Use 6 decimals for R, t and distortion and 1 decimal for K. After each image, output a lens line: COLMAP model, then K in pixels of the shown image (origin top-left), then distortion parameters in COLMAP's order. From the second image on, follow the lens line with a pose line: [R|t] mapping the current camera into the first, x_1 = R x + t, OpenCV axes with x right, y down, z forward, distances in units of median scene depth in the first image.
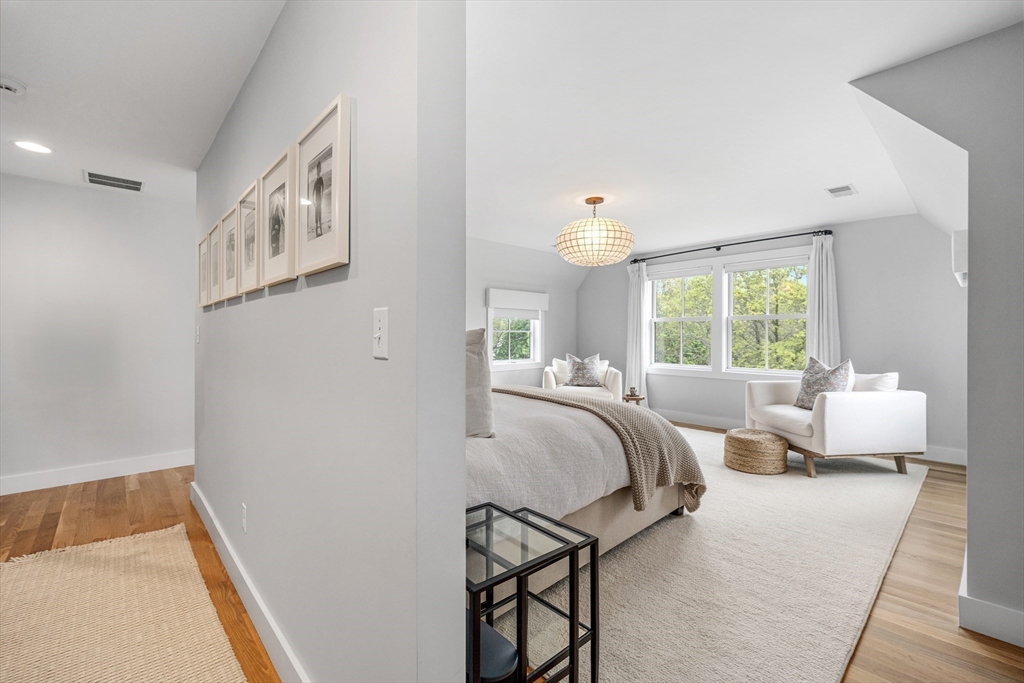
lens RADIAL K [[439.4, 0, 513.0], [0, 439.4, 338.8], [0, 0, 1]] dist [-0.002257, -0.000174]
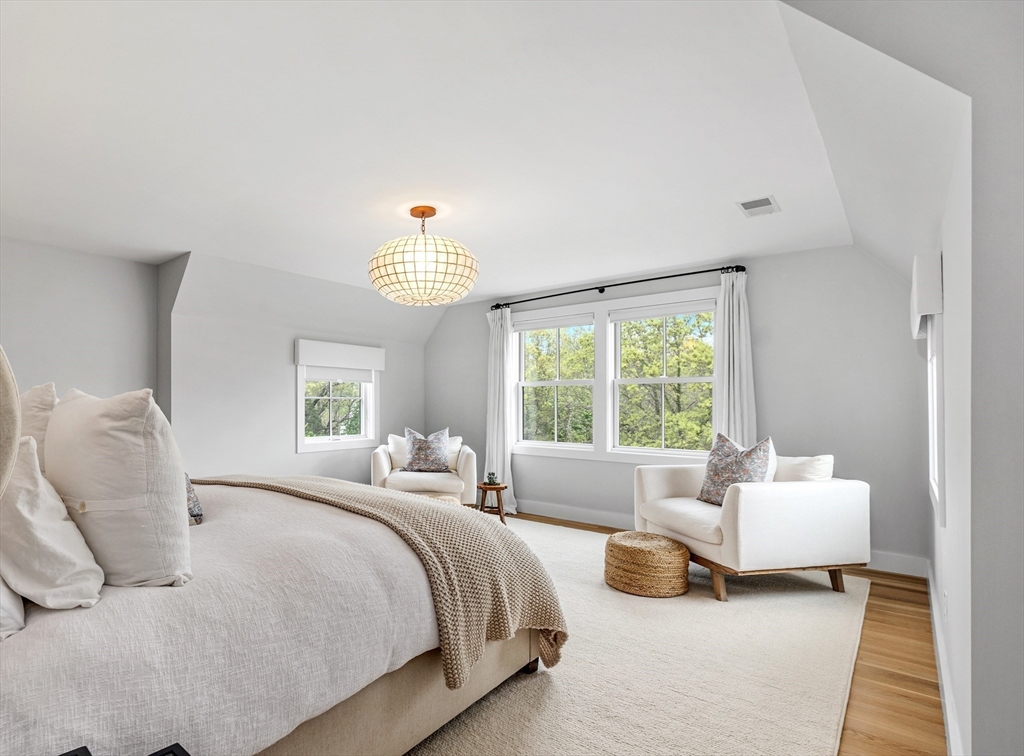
lens RADIAL K [[452.5, 0, 450.8], [0, 452.5, 404.2], [0, 0, 1]] dist [0.001022, -0.001875]
pose [[0.997854, 0.002561, 0.065433, 0.183892], [-0.002024, 0.999964, -0.008265, -0.000690], [-0.065452, 0.008115, 0.997823, 0.278057]]
